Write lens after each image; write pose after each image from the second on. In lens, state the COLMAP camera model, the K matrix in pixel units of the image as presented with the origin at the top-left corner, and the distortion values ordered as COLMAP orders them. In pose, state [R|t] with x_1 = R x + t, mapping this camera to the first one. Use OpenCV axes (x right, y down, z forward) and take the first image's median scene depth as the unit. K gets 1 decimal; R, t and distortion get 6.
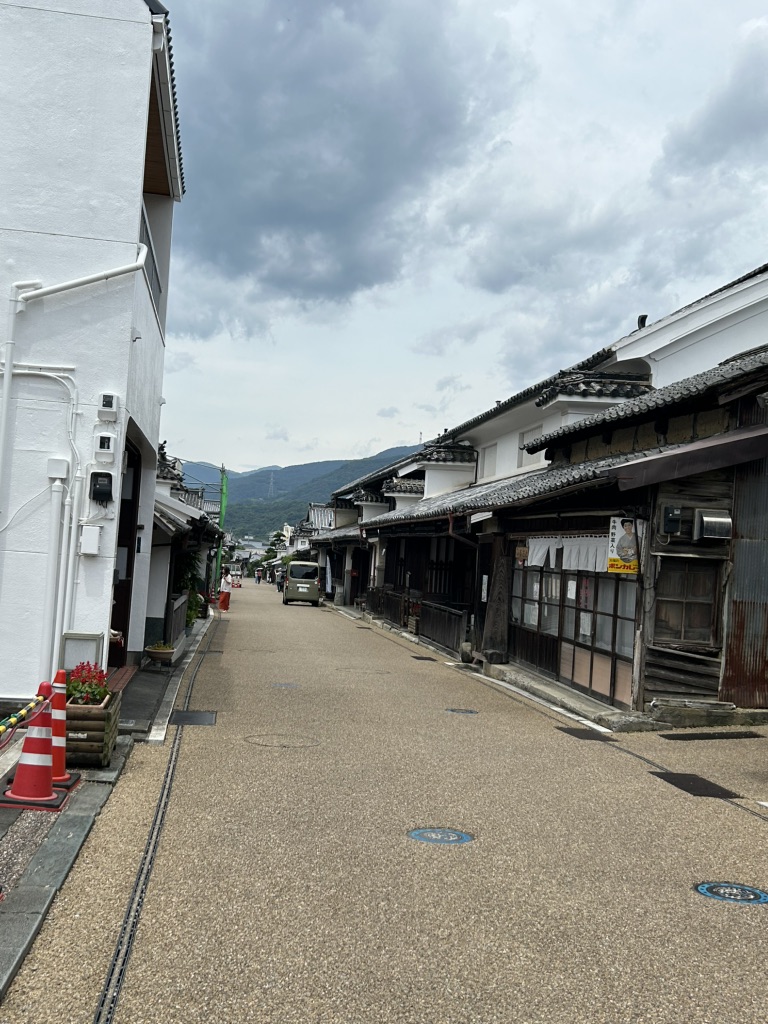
lens RADIAL K [[1110.0, 0, 383.2], [0, 1110.0, 530.4], [0, 0, 1]] dist [0.253669, -1.014460]
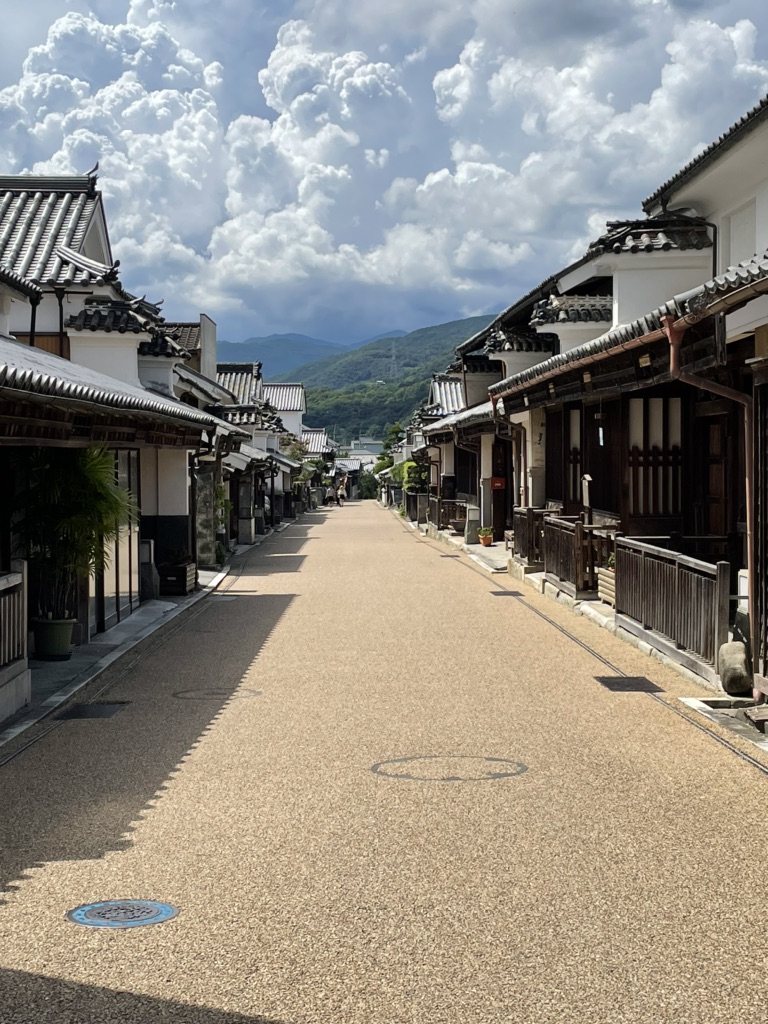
lens RADIAL K [[1596.0, 0, 384.0], [0, 1596.0, 512.0], [0, 0, 1]] dist [0.022193, 0.041004]
pose [[0.990876, -0.065915, -0.117562, 0.013196], [0.072355, 0.996055, 0.051372, 0.009712], [0.113712, -0.059409, 0.991736, 0.255328]]
